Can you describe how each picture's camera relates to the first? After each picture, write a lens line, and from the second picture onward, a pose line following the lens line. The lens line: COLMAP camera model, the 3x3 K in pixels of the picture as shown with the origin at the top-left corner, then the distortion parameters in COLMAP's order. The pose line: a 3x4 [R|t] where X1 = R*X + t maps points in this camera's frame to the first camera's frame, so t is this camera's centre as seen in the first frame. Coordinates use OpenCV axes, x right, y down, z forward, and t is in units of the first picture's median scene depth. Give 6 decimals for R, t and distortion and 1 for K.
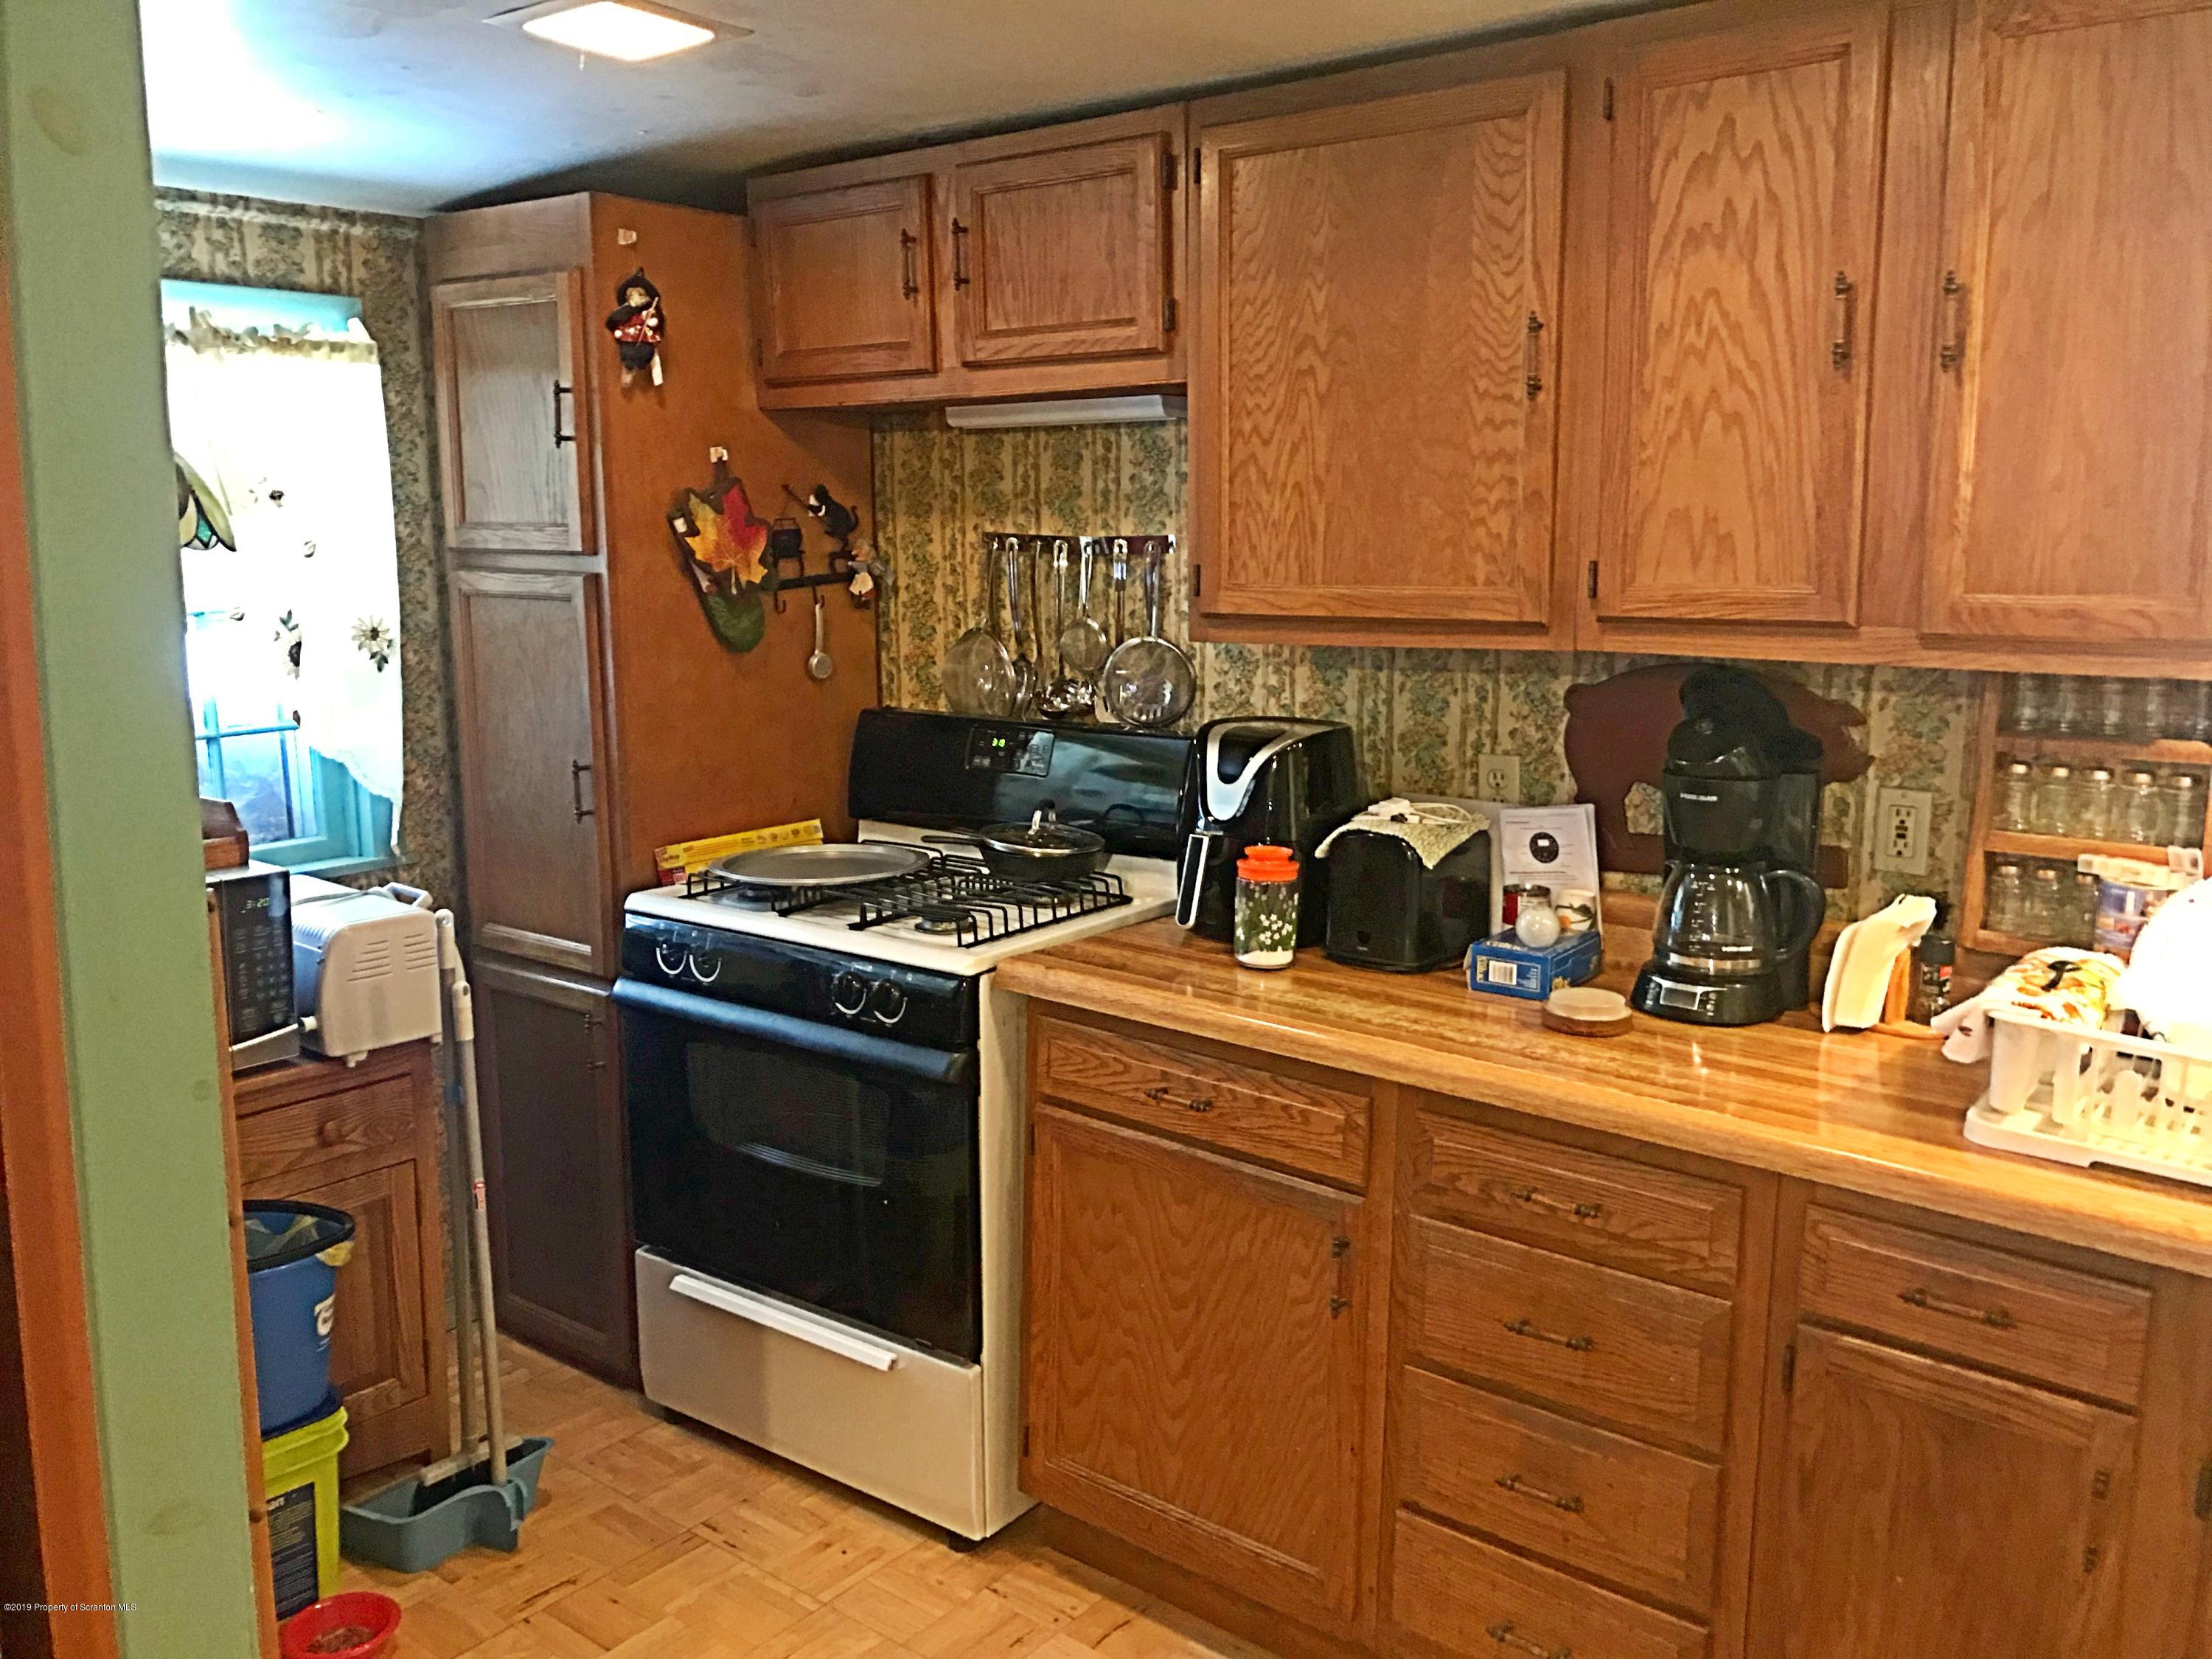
lens RADIAL K [[1823.8, 0, 1106.1], [0, 1823.8, 806.4], [0, 0, 1]] dist [0.030542, -0.018468]
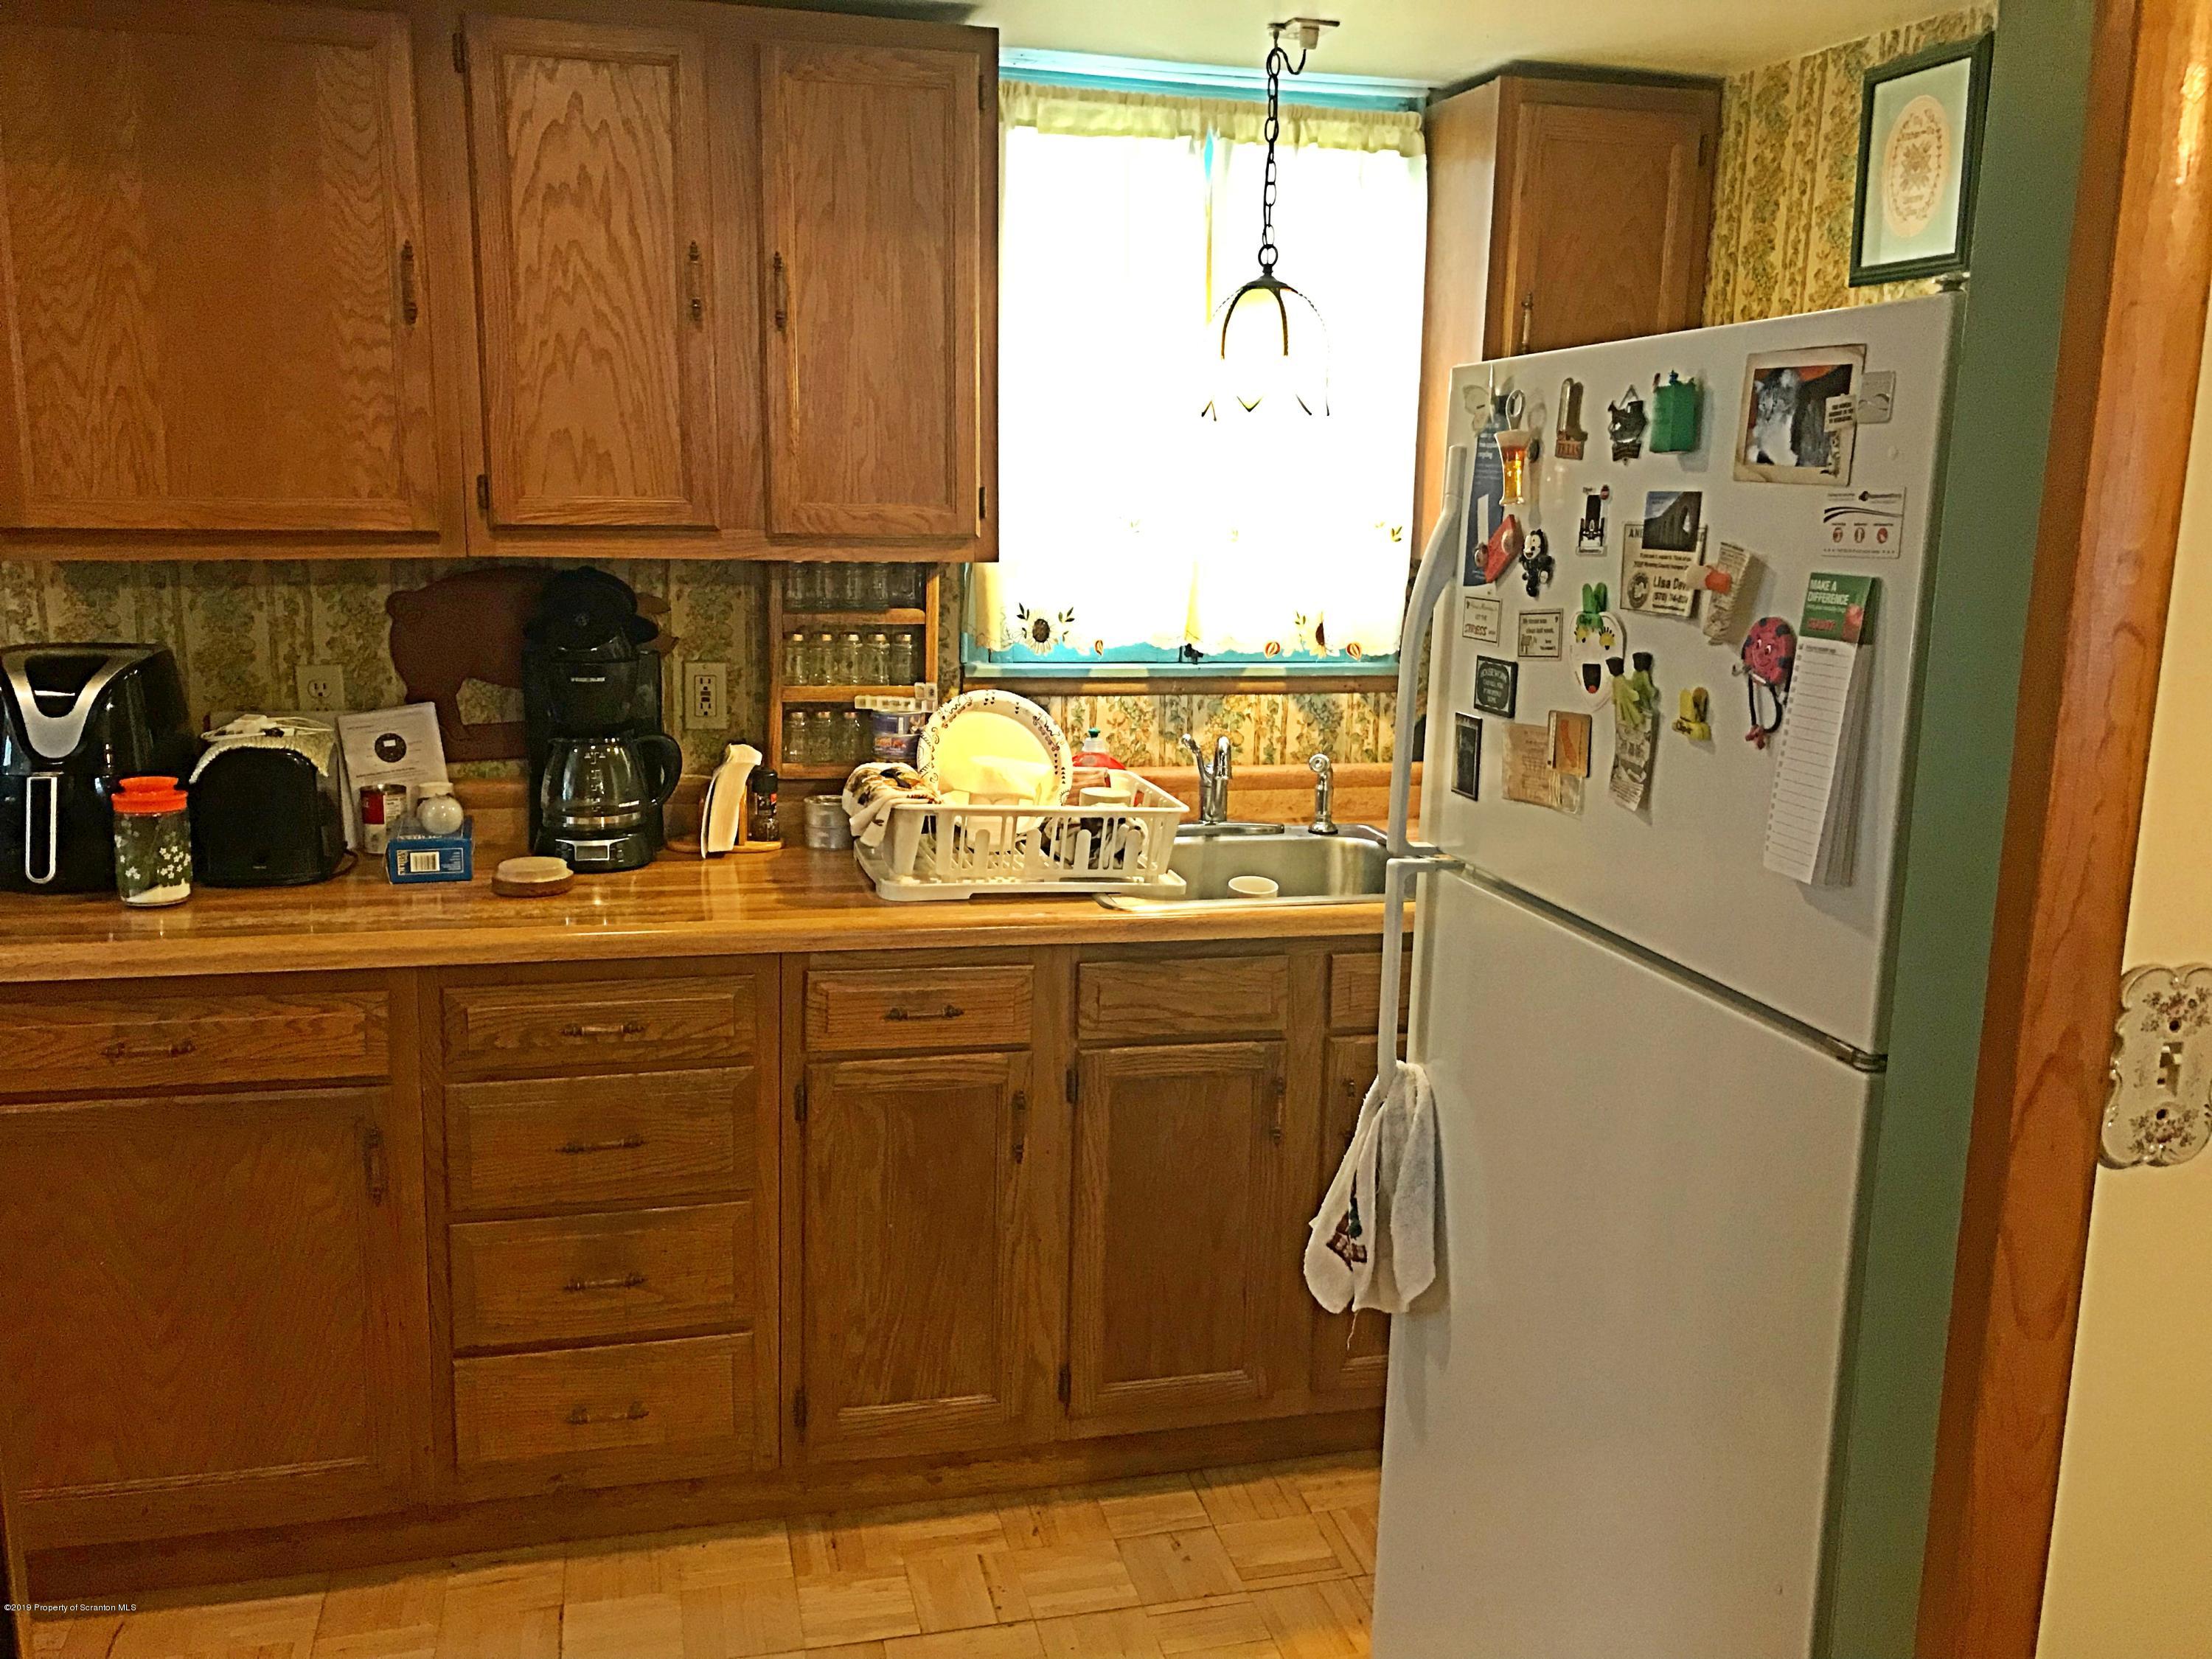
lens RADIAL K [[1823.8, 0, 1144.9], [0, 1823.8, 801.0], [0, 0, 1]] dist [0.030542, -0.018468]
pose [[0.586181, -0.136563, 0.798587, -0.377524], [0.104419, 0.990205, 0.092686, 0.000416], [-0.803423, 0.029057, 0.594700, 0.021228]]
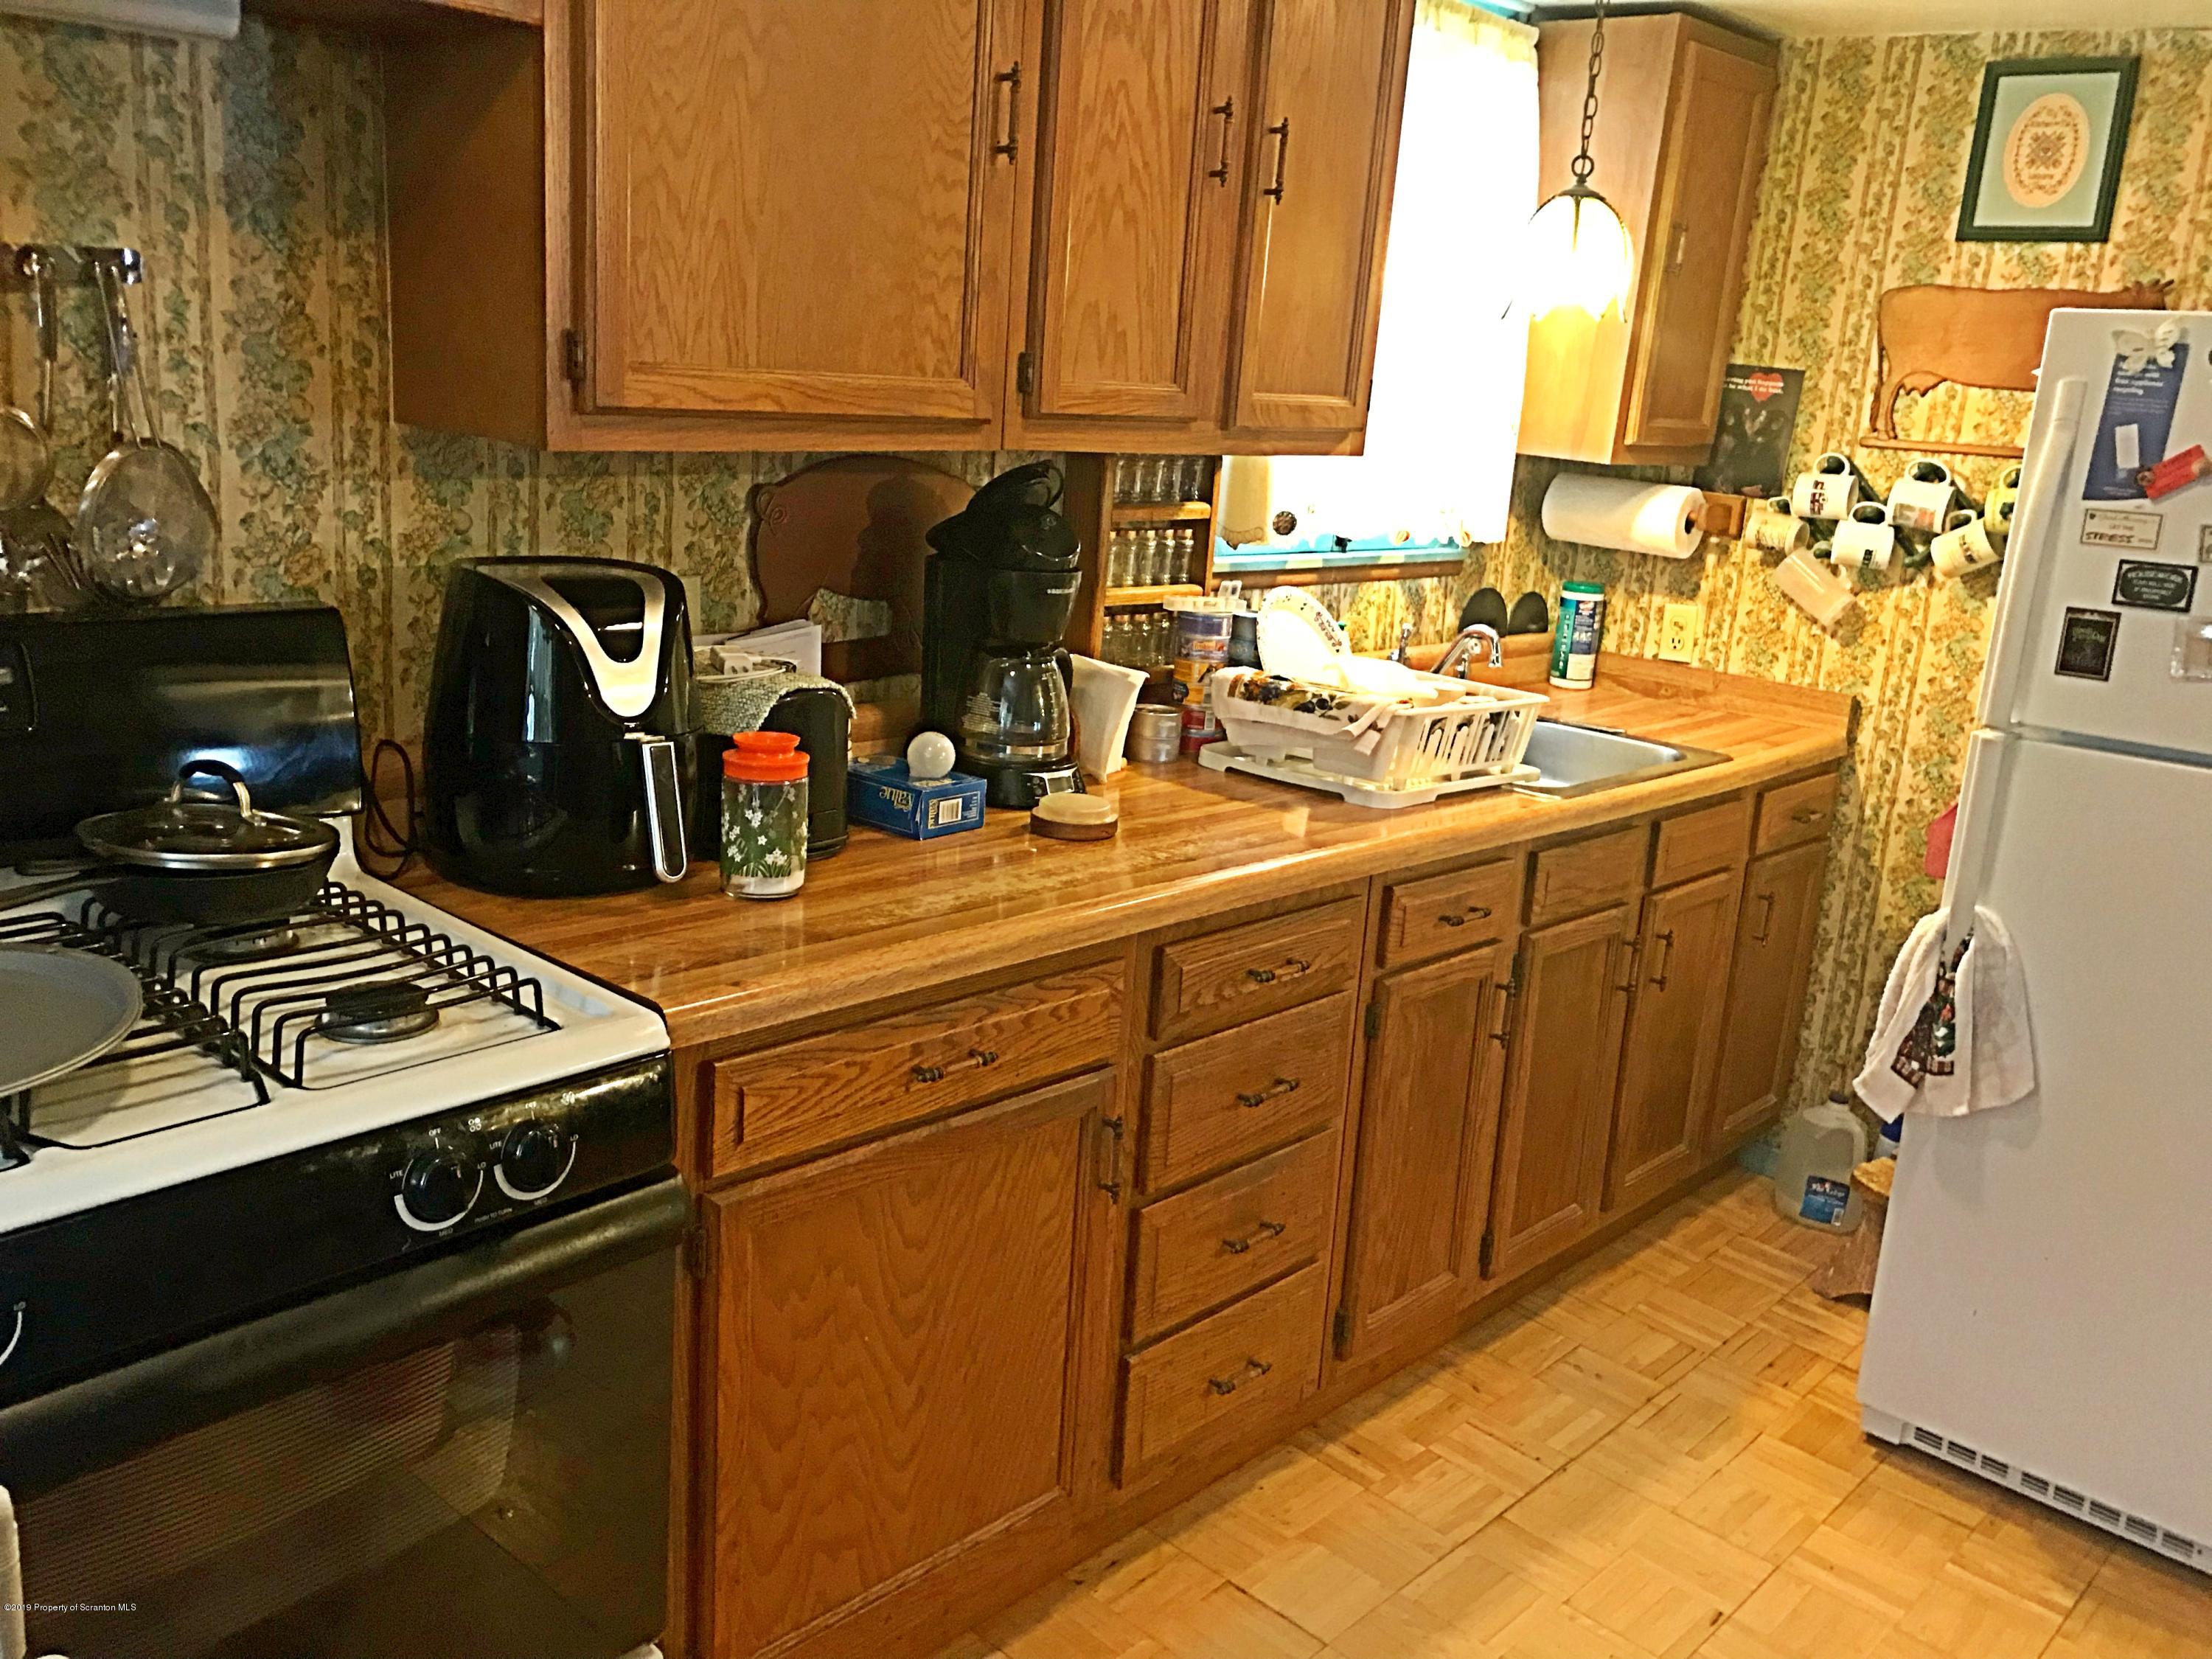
lens RADIAL K [[1823.8, 0, 1150.7], [0, 1823.8, 806.5], [0, 0, 1]] dist [0.030542, -0.018468]
pose [[0.057957, -0.234596, 0.970364, -0.639375], [0.079920, 0.969968, 0.229727, -0.108479], [-0.995115, 0.064237, 0.074965, 0.808326]]
